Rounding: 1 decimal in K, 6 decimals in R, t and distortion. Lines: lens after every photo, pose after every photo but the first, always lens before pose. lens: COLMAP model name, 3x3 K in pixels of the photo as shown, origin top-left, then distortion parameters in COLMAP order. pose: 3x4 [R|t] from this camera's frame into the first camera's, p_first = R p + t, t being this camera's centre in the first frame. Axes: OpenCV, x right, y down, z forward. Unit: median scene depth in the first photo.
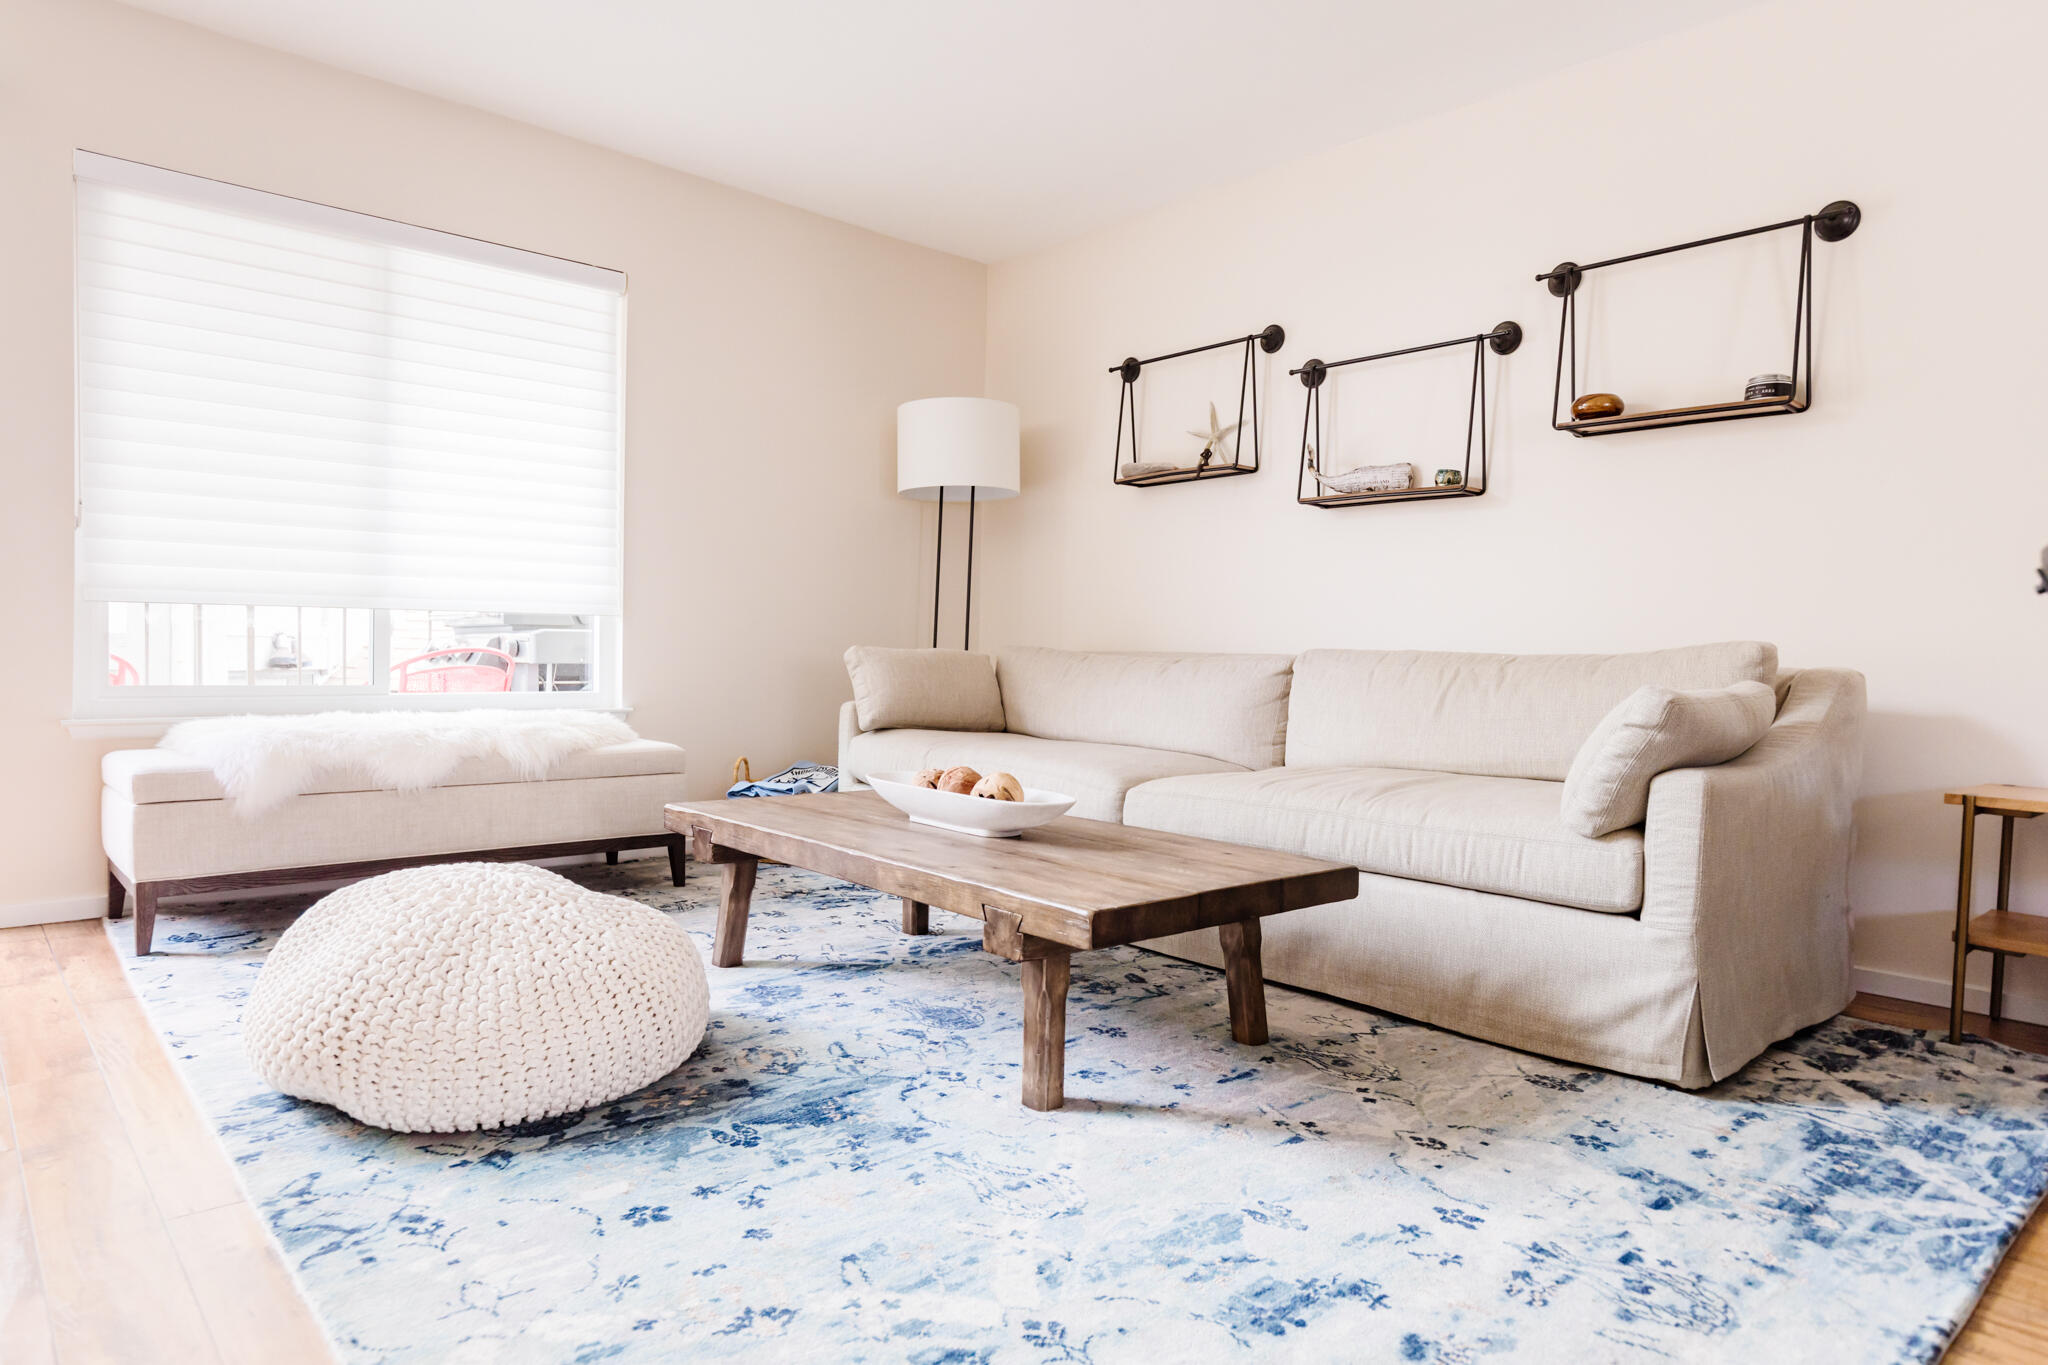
lens RADIAL K [[1191.6, 0, 1020.6], [0, 1191.6, 690.0], [0, 0, 1]] dist [0.002293, -0.001247]
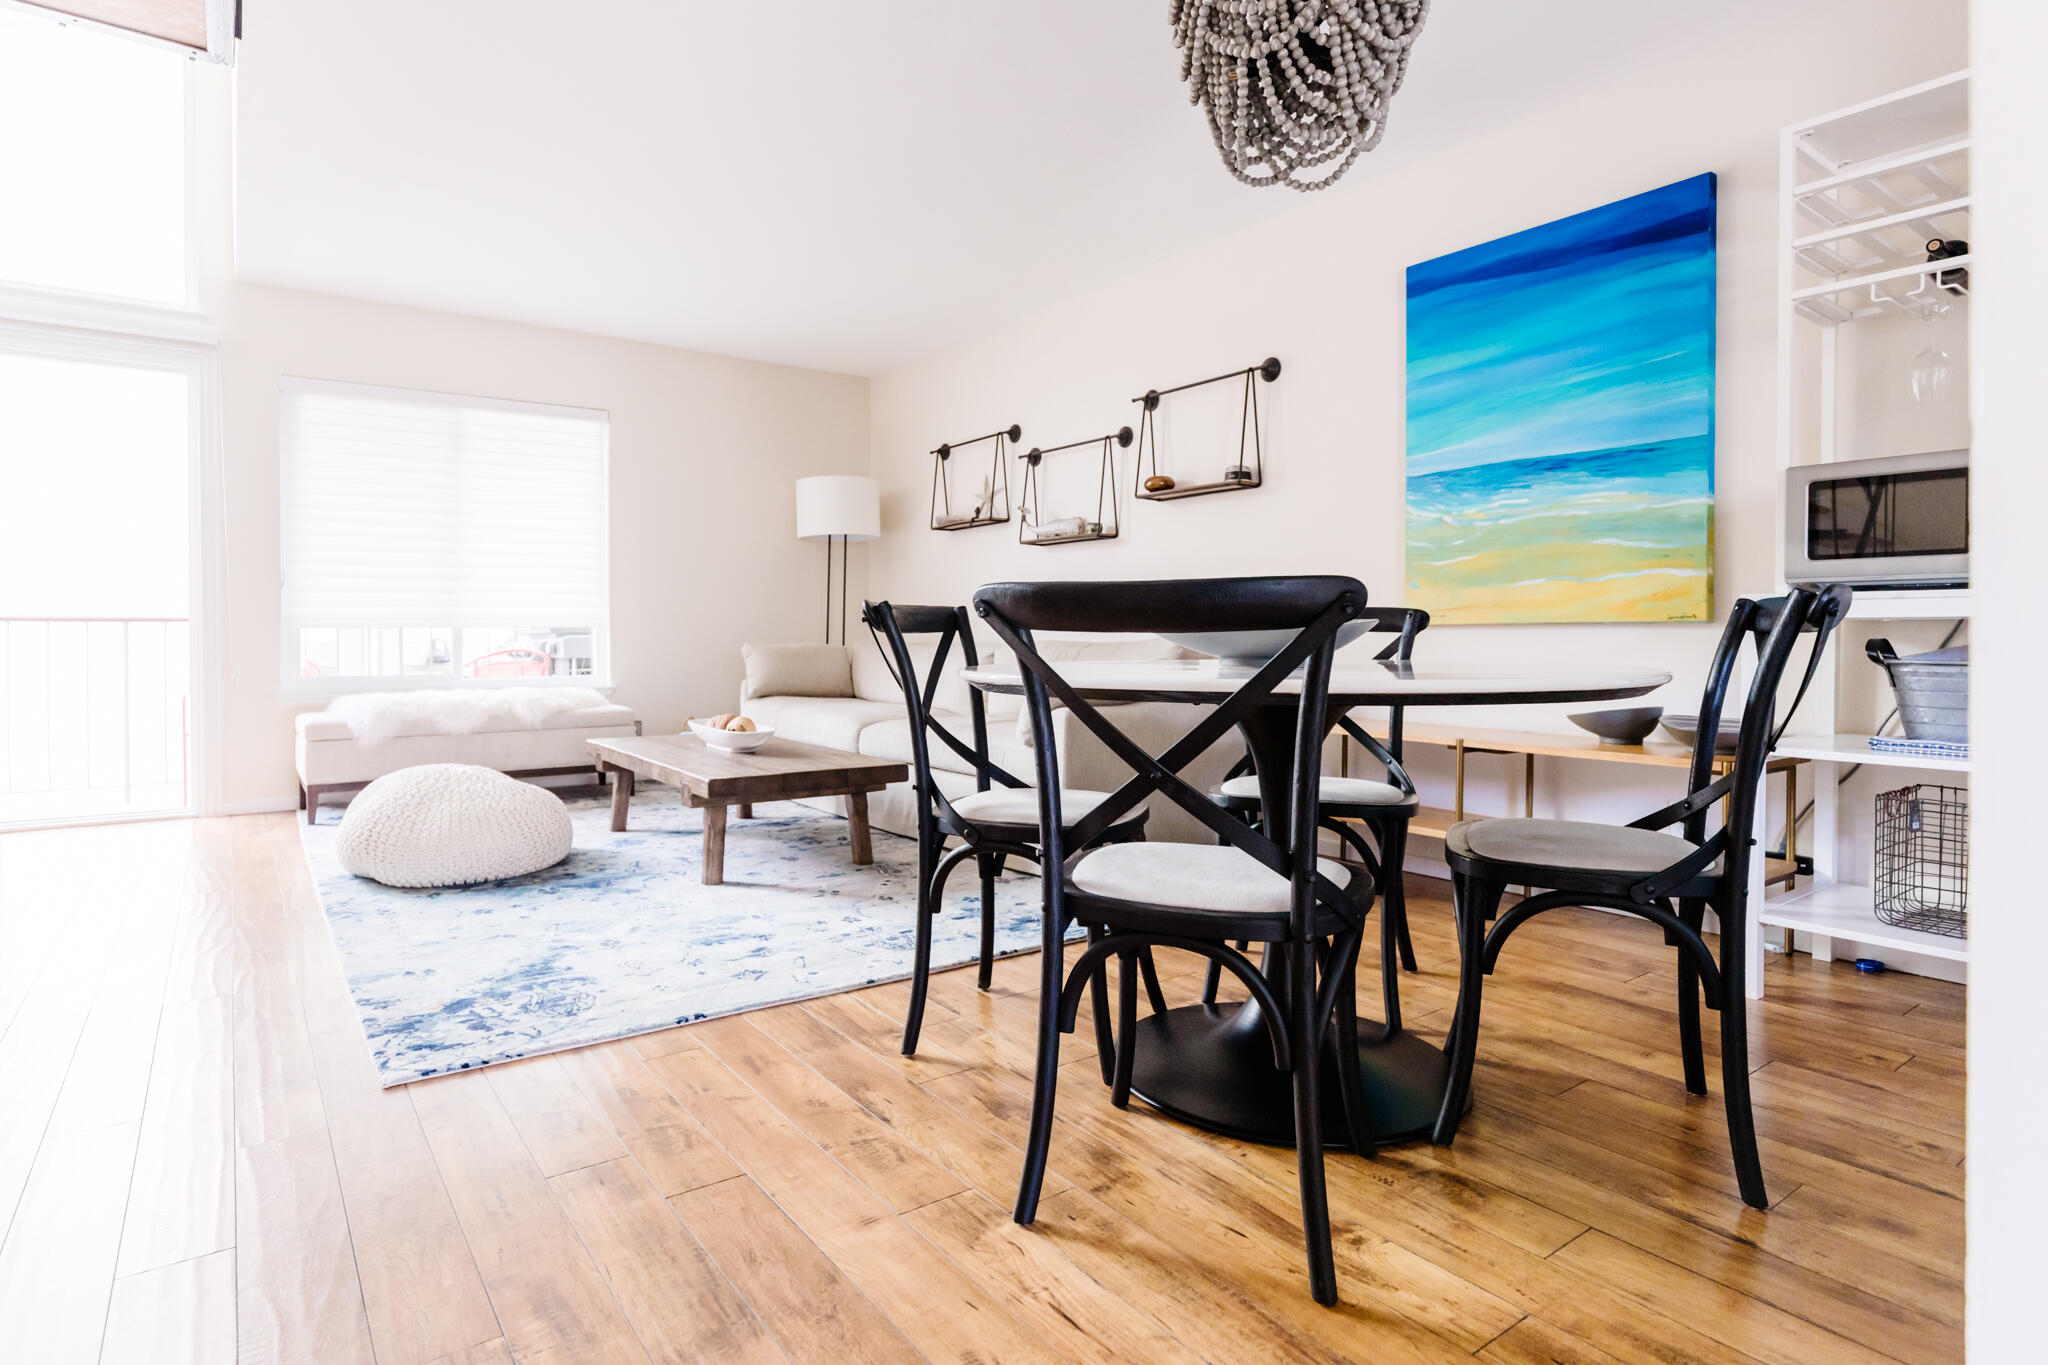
lens RADIAL K [[1080.3, 0, 1019.1], [0, 1080.3, 665.1], [0, 0, 1]] dist [-0.015966, 0.001738]
pose [[0.993181, -0.017489, -0.115260, 0.421357], [0.016553, 0.999822, -0.009078, 0.010743], [0.115398, 0.007108, 0.993294, -0.398077]]
